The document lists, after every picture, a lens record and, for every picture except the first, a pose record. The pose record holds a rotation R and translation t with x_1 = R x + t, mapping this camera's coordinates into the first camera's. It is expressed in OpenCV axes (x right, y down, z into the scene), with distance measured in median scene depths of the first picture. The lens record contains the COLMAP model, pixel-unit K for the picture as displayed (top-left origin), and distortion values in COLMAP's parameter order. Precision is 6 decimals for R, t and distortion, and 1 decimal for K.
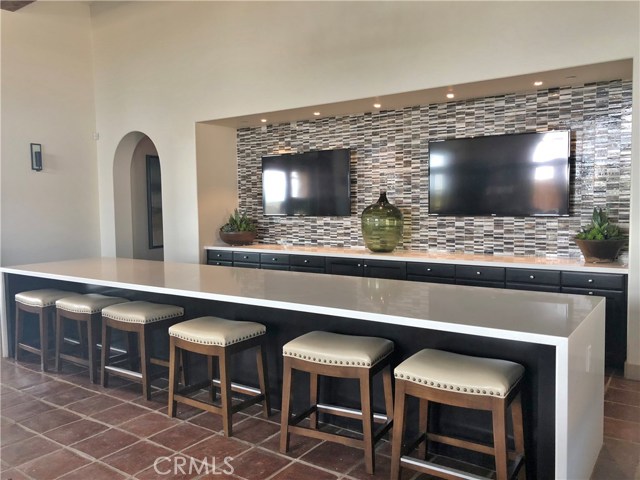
lens RADIAL K [[531.7, 0, 317.4], [0, 531.7, 238.2], [0, 0, 1]] dist [0.029913, -0.023460]
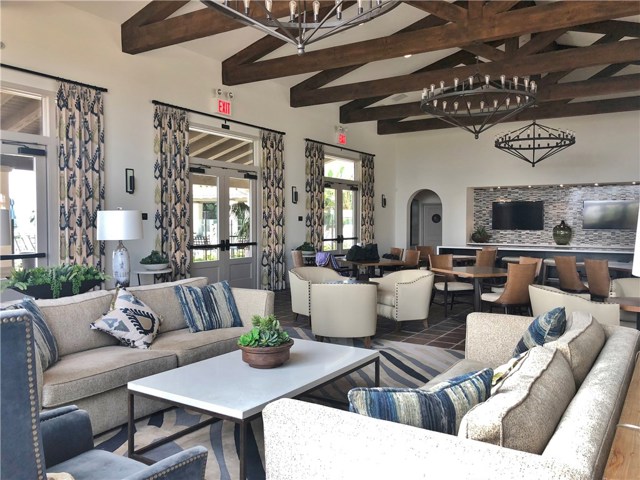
lens RADIAL K [[531.7, 0, 322.6], [0, 531.7, 240.5], [0, 0, 1]] dist [0.029913, -0.023460]
pose [[0.999154, 0.010087, 0.039868, -0.972511], [-0.008910, 0.999522, -0.029602, 0.080957], [-0.040147, 0.029221, 0.998766, -1.272230]]
